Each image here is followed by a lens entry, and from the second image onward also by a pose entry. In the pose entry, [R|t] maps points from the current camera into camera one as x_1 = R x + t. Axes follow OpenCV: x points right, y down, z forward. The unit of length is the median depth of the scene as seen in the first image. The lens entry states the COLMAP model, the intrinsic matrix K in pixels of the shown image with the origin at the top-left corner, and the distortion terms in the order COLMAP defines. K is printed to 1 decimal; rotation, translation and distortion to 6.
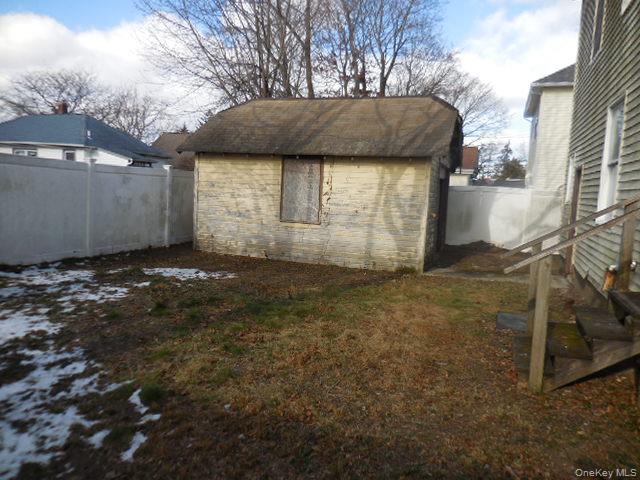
lens RADIAL K [[472.7, 0, 320.3], [0, 472.7, 241.8], [0, 0, 1]] dist [-0.029324, 0.019983]
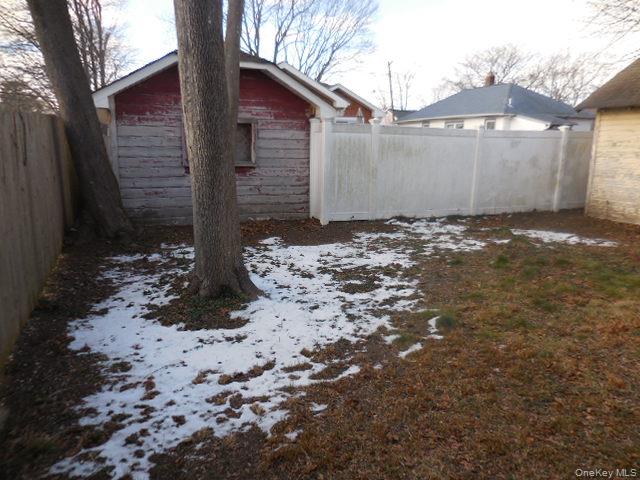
lens RADIAL K [[472.7, 0, 320.2], [0, 472.7, 238.7], [0, 0, 1]] dist [-0.029324, 0.019983]
pose [[0.663630, 0.089601, -0.742675, 0.208704], [-0.043003, 0.995728, 0.081704, 0.023582], [0.746824, -0.022284, 0.664649, -0.015093]]
